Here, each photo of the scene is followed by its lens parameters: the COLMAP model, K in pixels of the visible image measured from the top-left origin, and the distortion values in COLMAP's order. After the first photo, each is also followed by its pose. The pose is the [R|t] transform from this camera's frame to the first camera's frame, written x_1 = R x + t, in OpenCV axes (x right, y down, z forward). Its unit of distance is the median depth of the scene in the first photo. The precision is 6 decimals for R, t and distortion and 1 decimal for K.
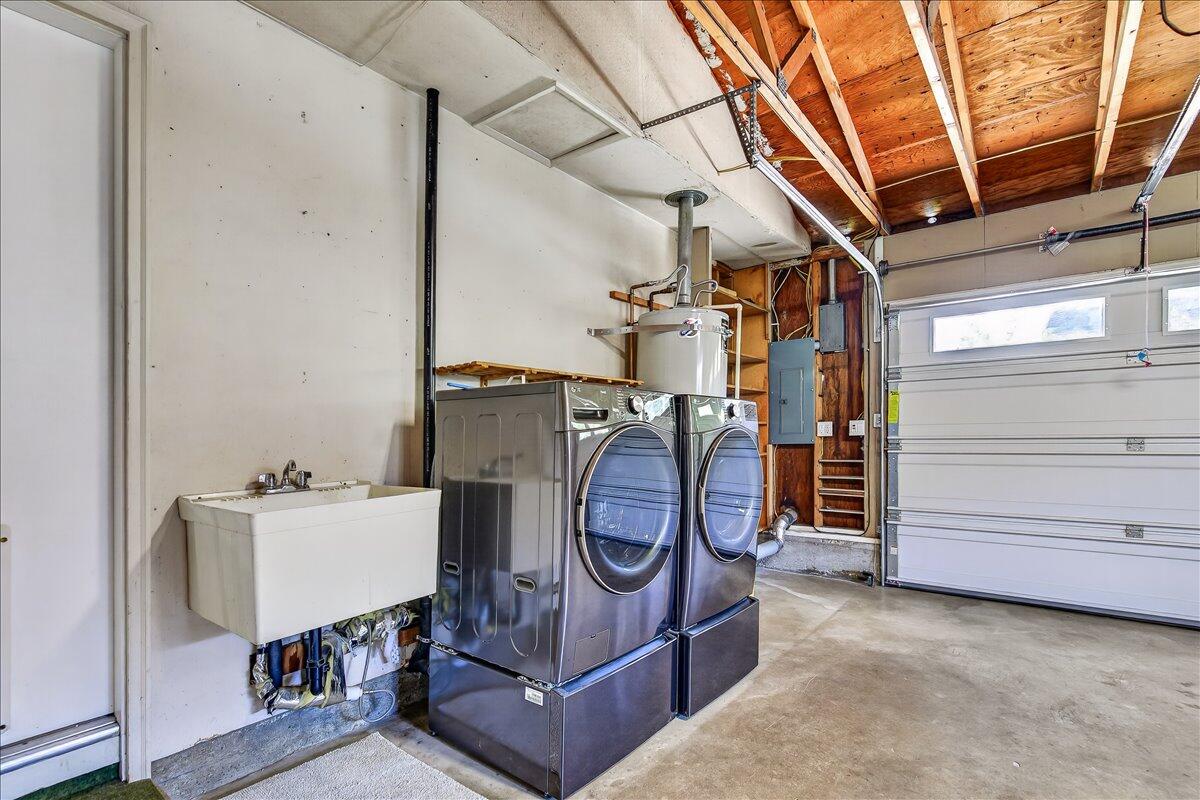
lens RADIAL K [[563.9, 0, 600.3], [0, 563.9, 433.0], [0, 0, 1]] dist [0.001933, 0.000059]
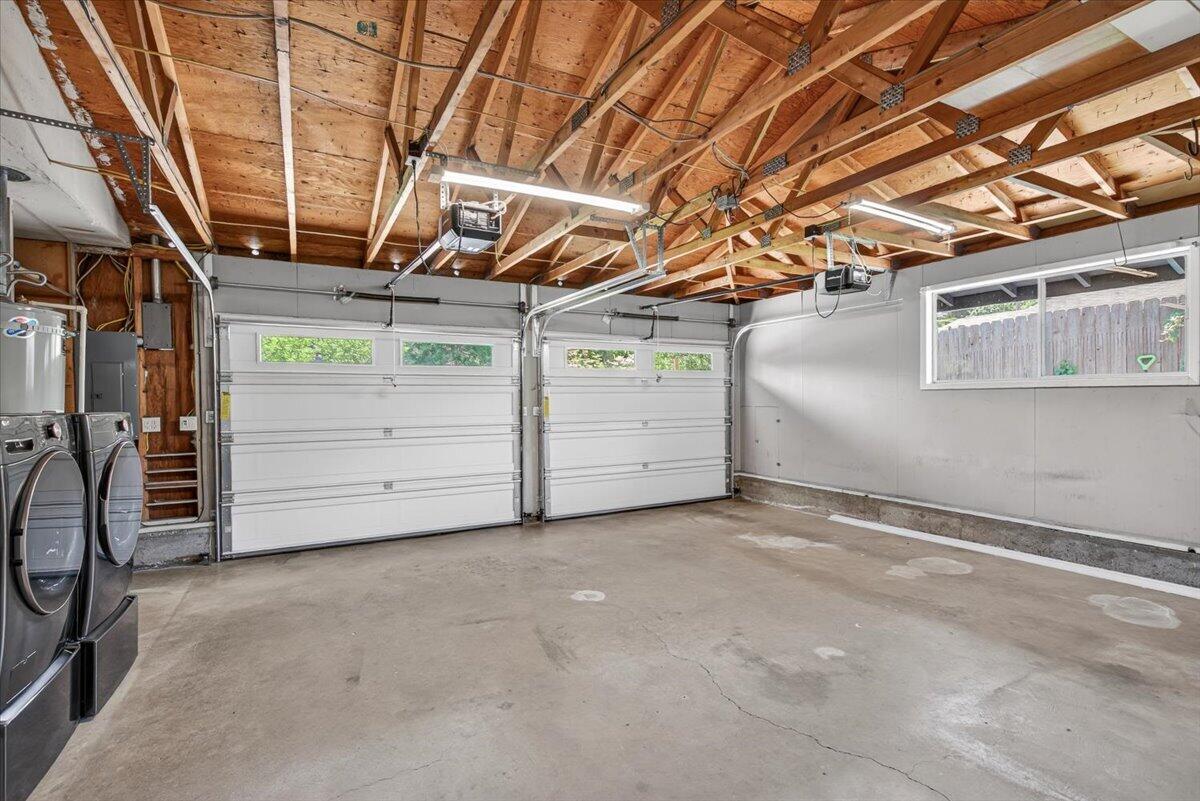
lens RADIAL K [[563.9, 0, 600.3], [0, 563.9, 433.5], [0, 0, 1]] dist [0.001933, 0.000059]
pose [[0.397076, -0.045454, 0.916660, -0.235148], [0.000990, 0.998793, 0.049098, -0.044363], [-0.917785, -0.018588, 0.396642, -0.160312]]
